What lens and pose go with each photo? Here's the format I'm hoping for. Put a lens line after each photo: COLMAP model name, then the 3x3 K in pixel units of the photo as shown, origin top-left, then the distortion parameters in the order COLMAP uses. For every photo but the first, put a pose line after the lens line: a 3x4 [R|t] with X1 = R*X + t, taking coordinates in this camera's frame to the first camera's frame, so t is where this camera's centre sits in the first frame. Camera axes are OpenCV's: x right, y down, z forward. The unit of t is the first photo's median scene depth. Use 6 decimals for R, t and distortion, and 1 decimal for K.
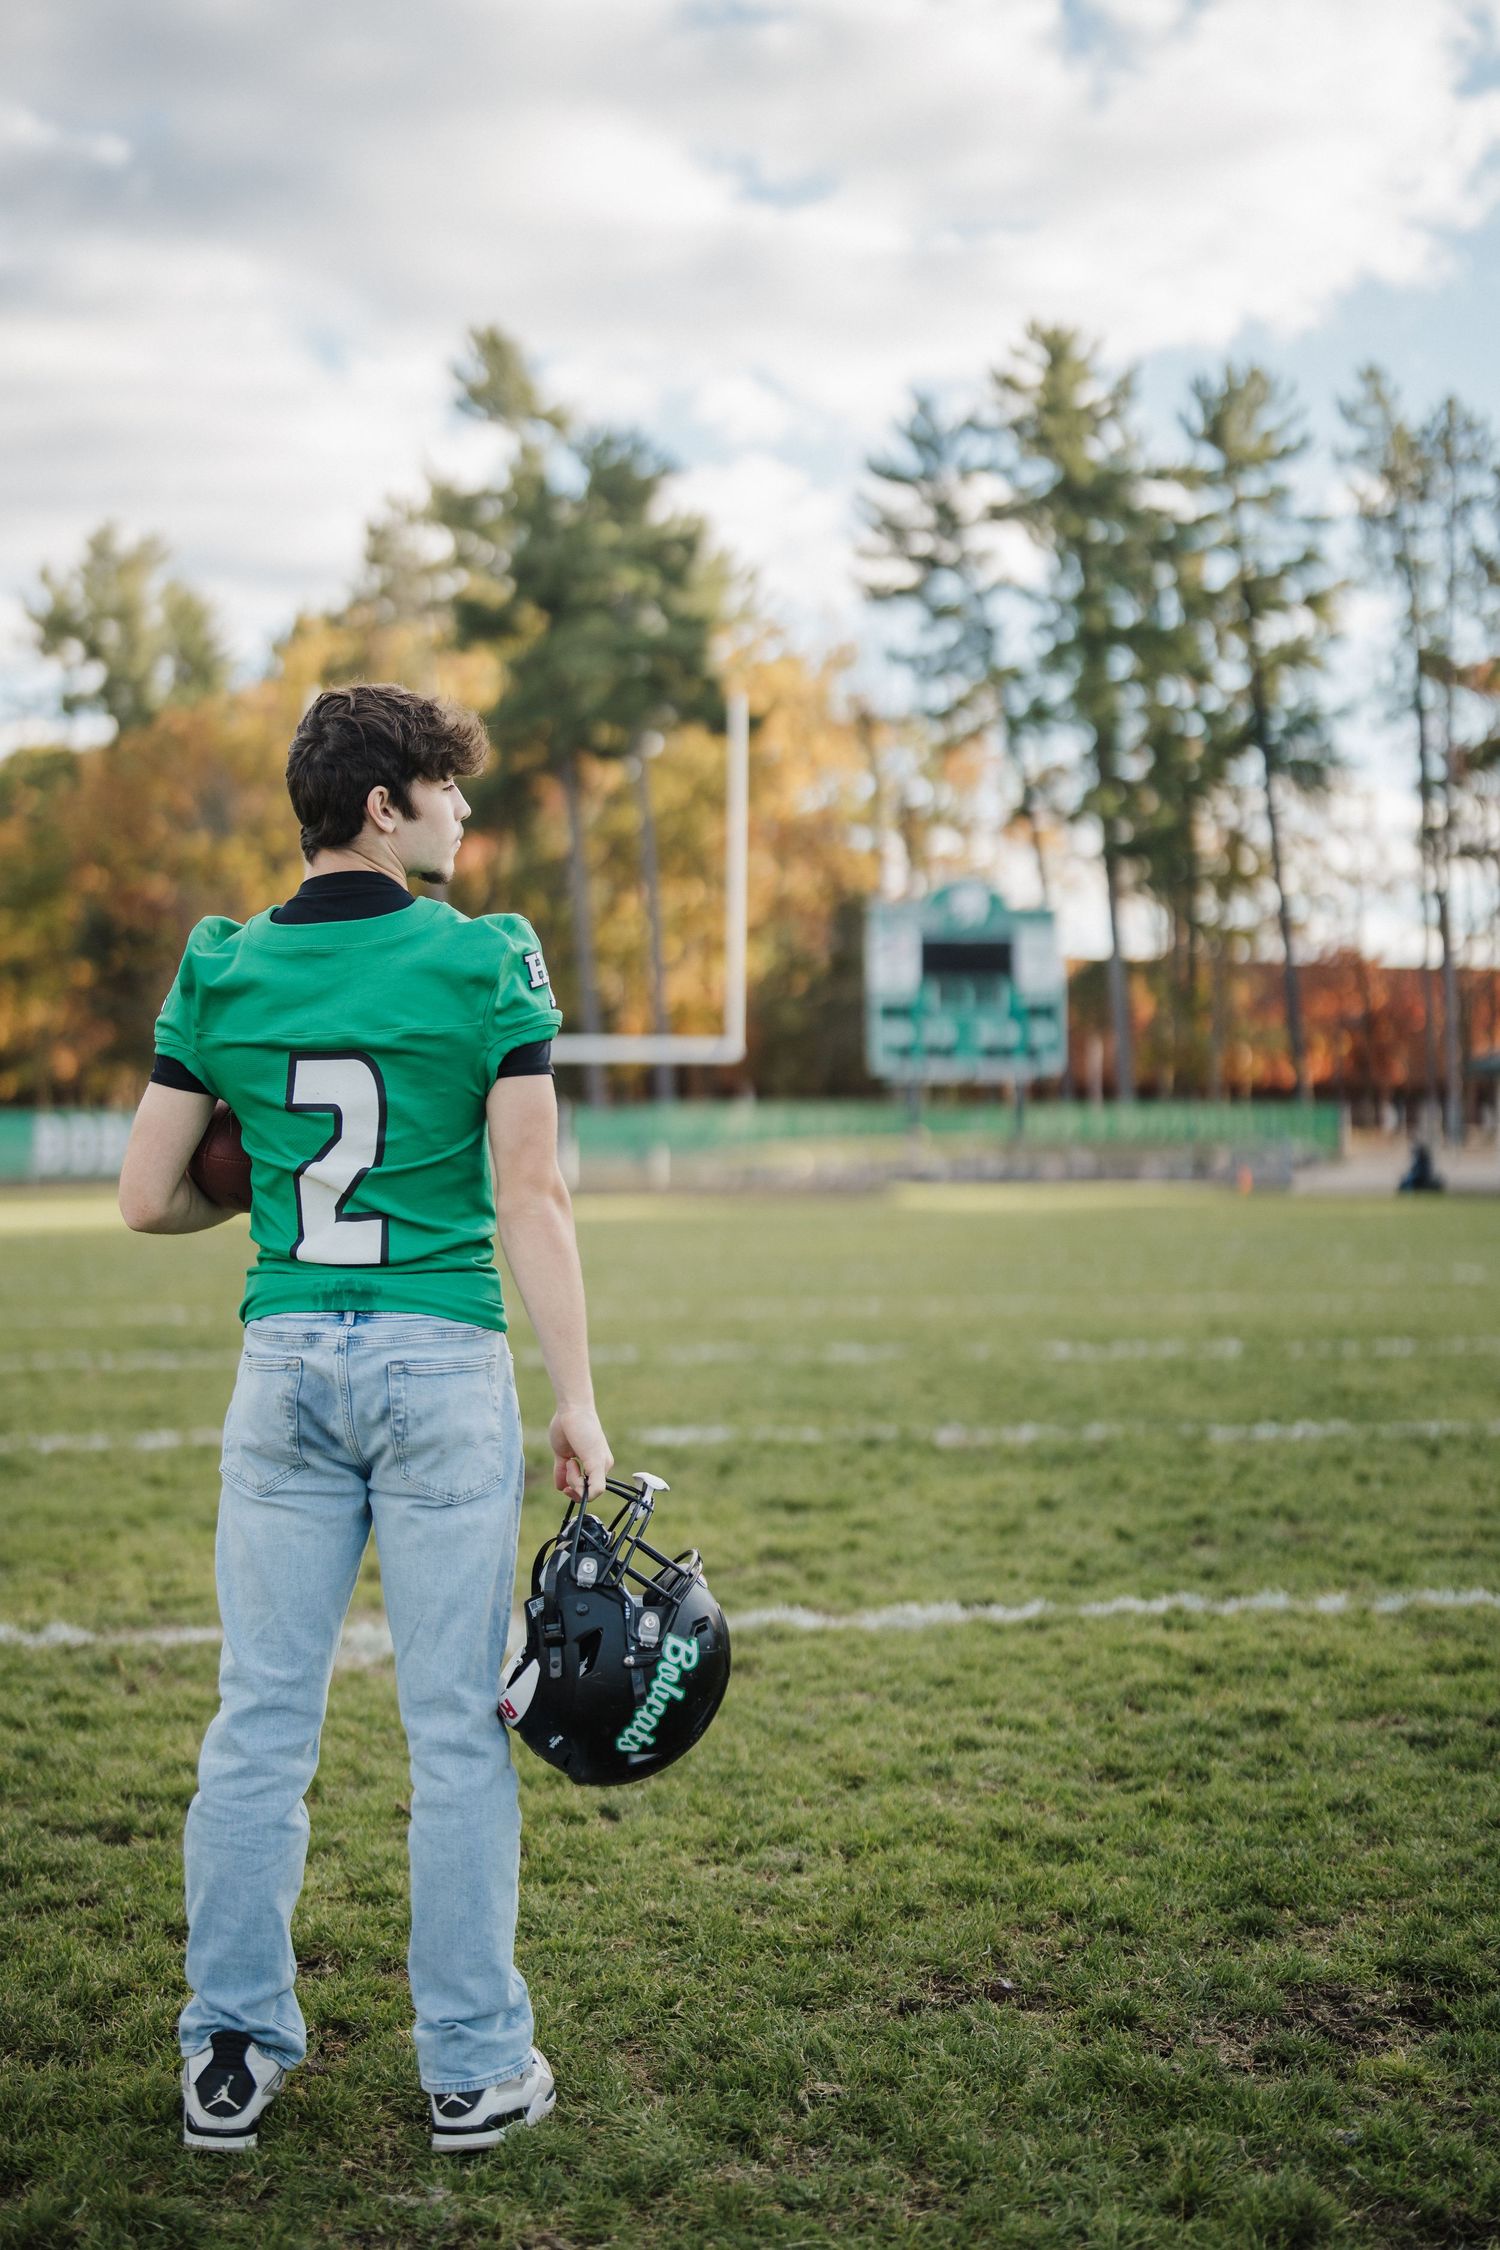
lens RADIAL K [[3043.2, 0, 750.0], [0, 3043.2, 1125.0], [0, 0, 1]] dist [0.009040, 0.002370]
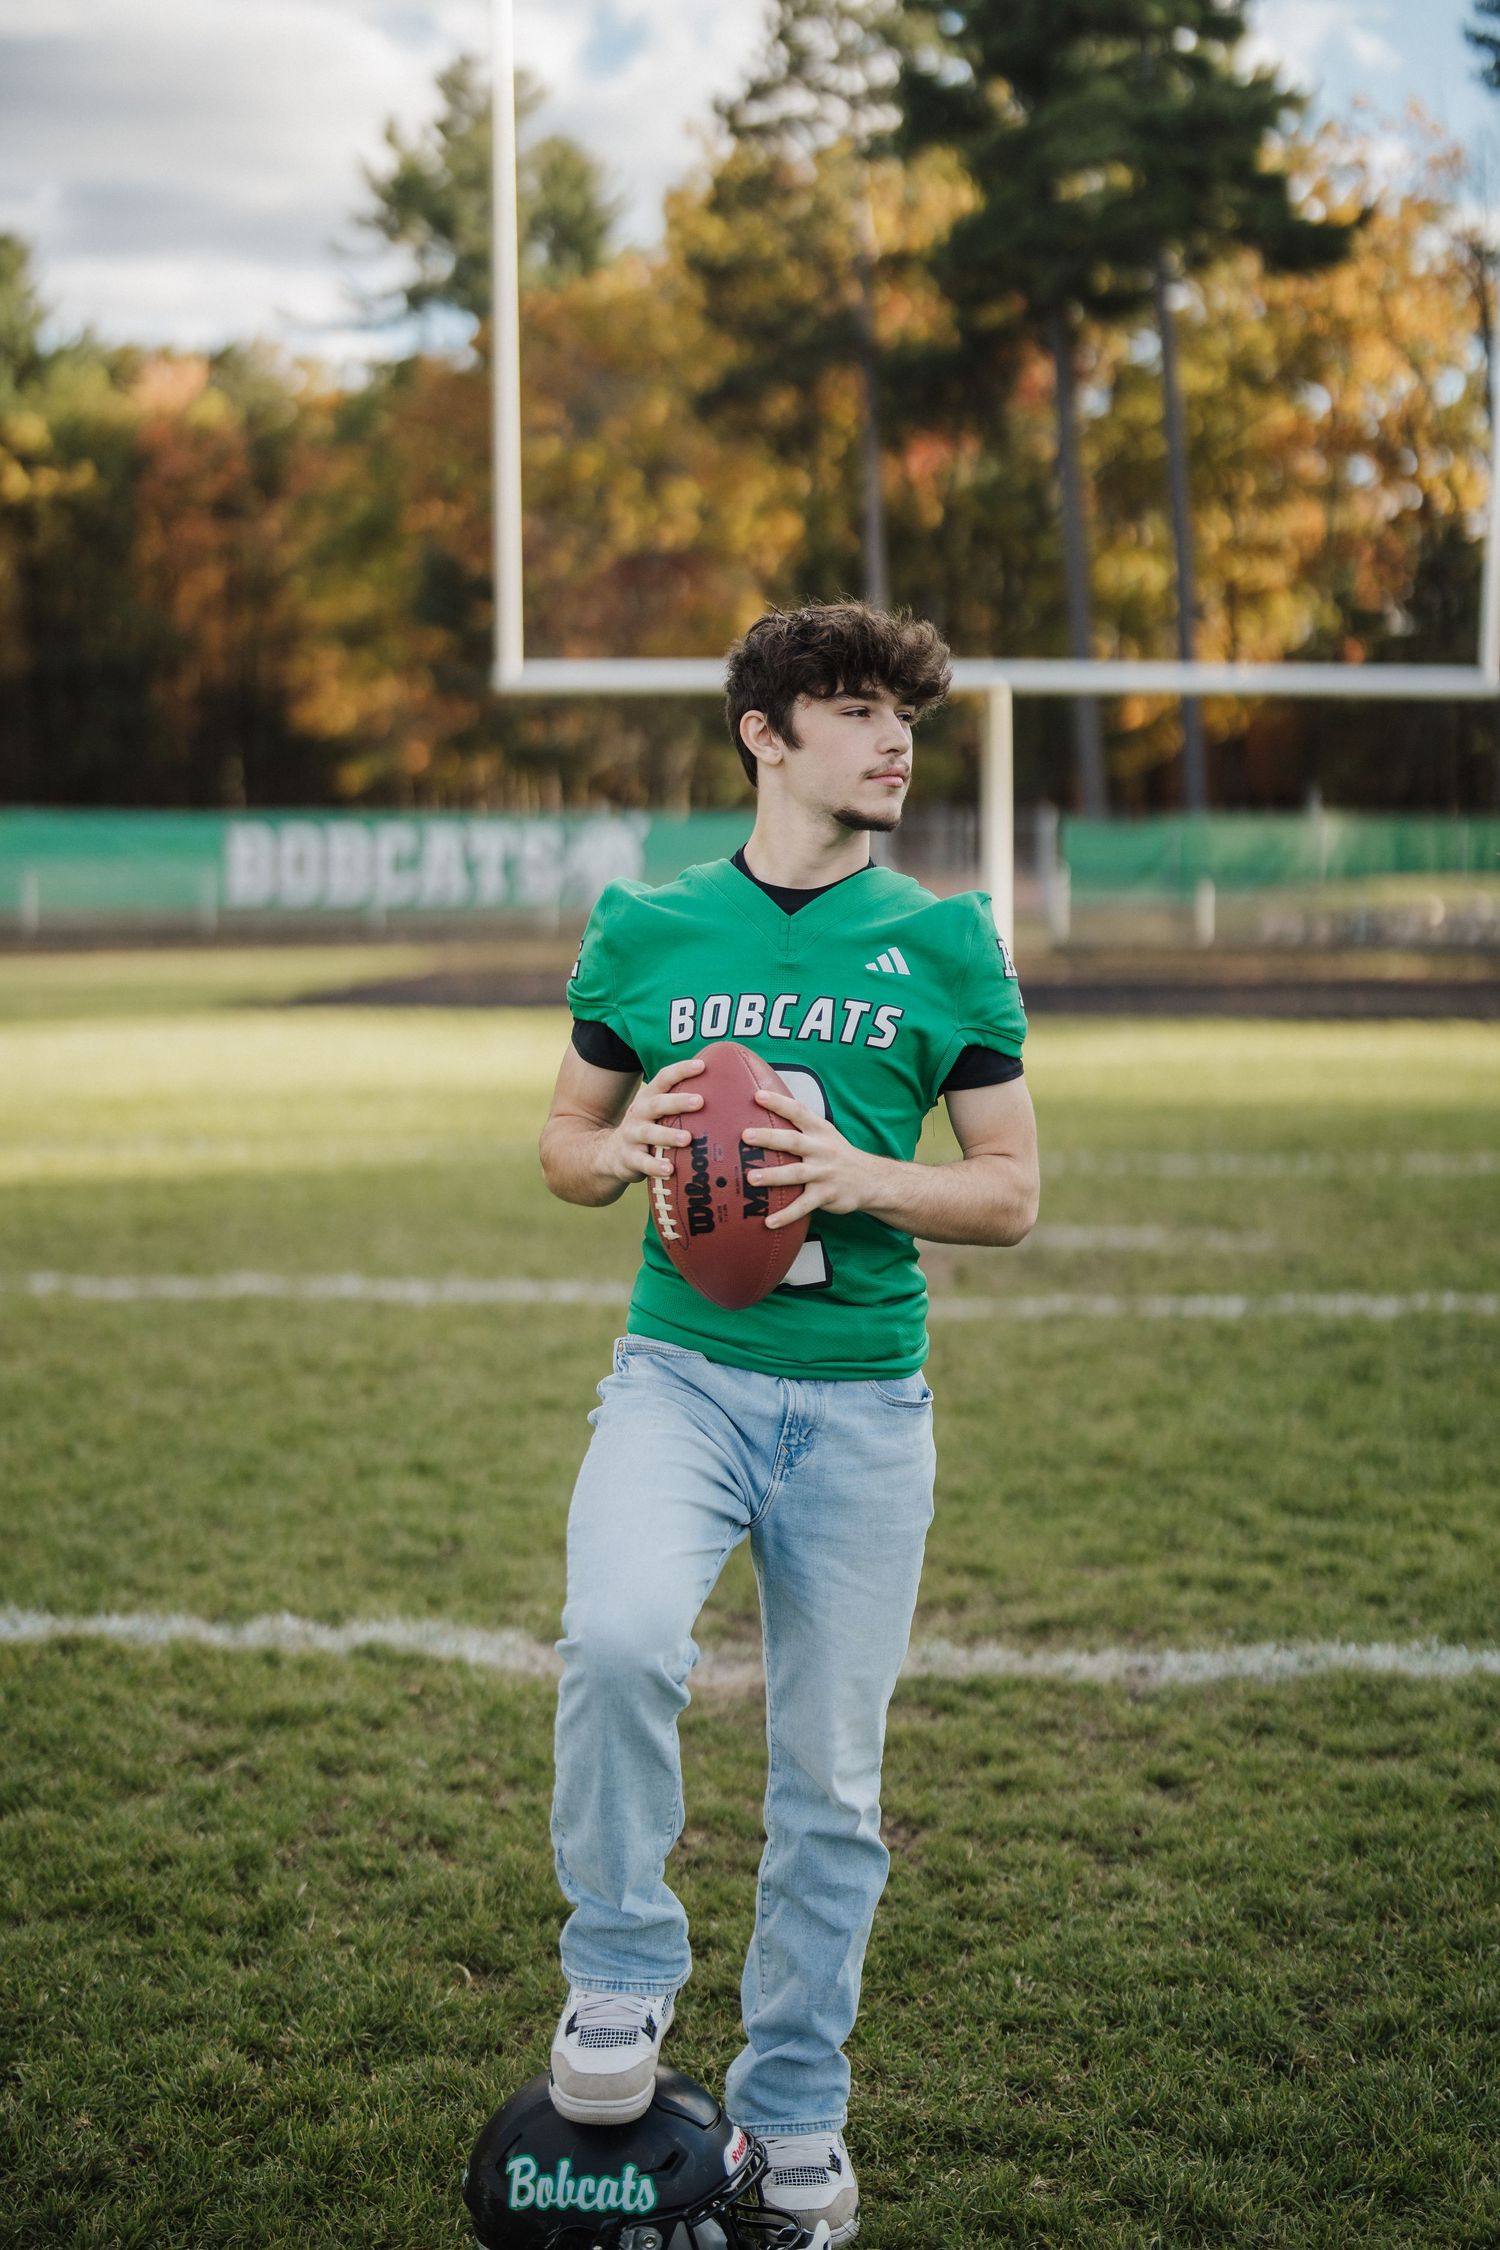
lens RADIAL K [[3061.8, 0, 746.7], [0, 3061.8, 1009.5], [0, 0, 1]] dist [-0.130704, 0.890134]
pose [[0.988507, 0.019465, -0.149914, -0.020822], [-0.010623, 0.998168, 0.059557, -0.001680], [0.150798, -0.057280, 0.986904, 0.272102]]
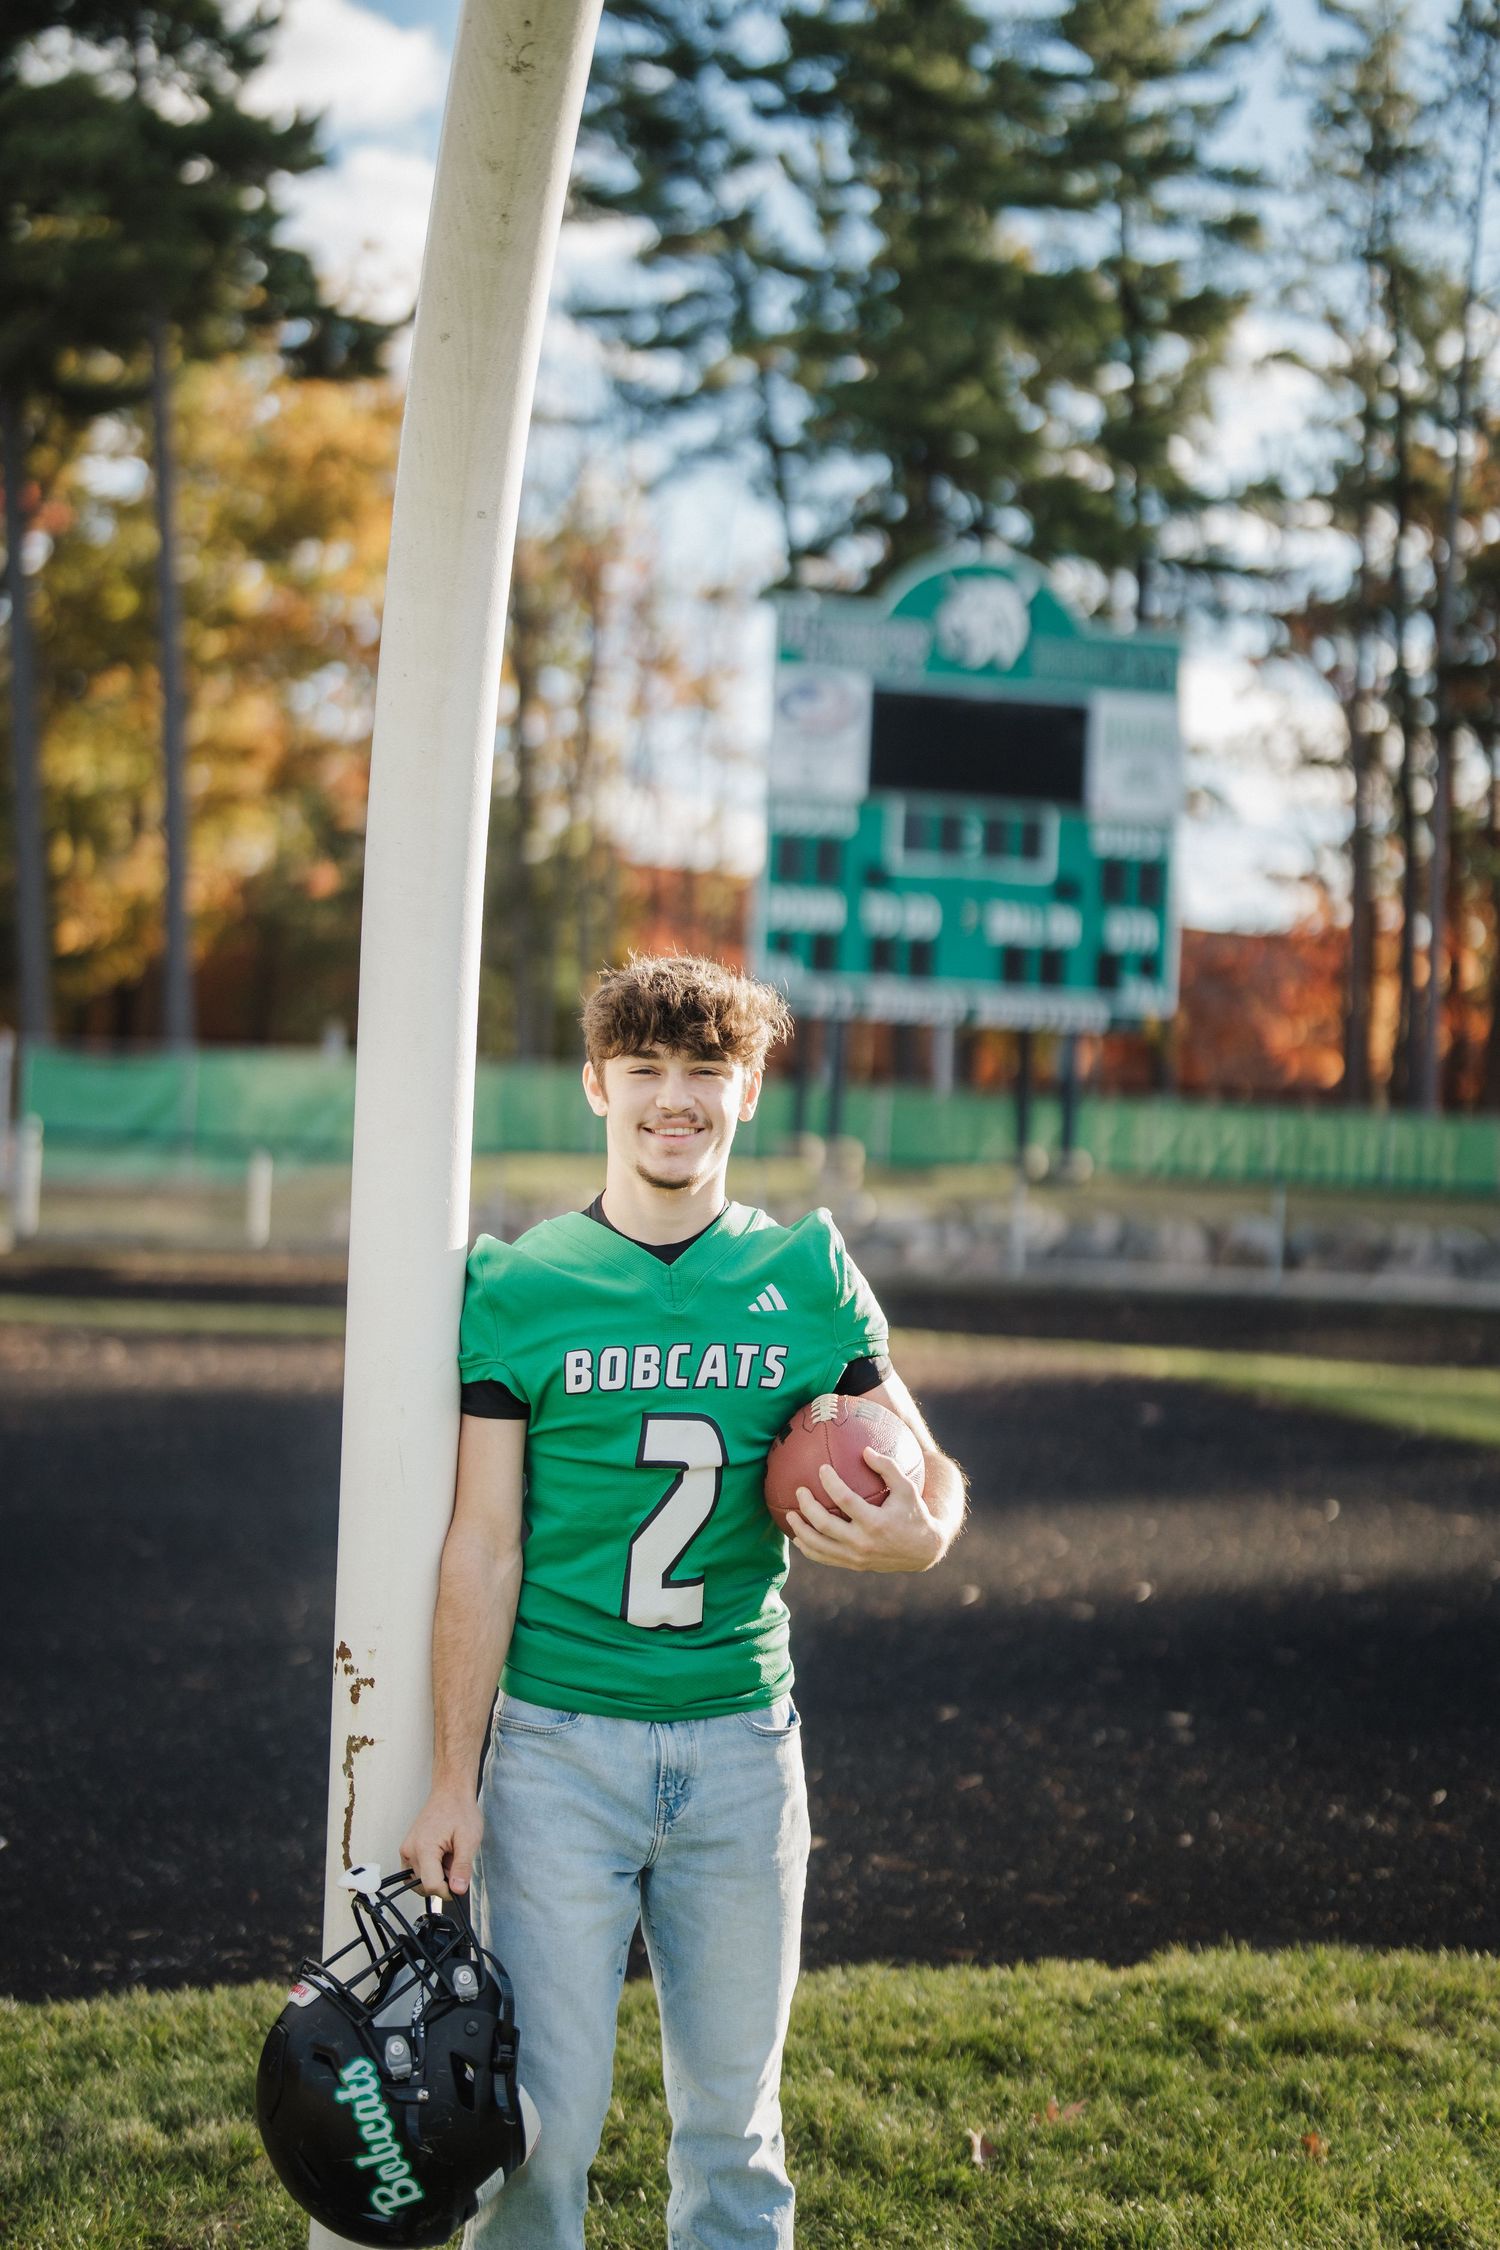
lens RADIAL K [[2861.0, 0, 762.5], [0, 2861.0, 1048.8], [0, 0, 1]] dist [-0.107842, 0.640730]
pose [[0.969694, 0.057177, 0.237538, -0.040472], [-0.052351, 0.998275, -0.026582, 0.000662], [-0.238648, 0.013341, 0.971014, 0.465596]]
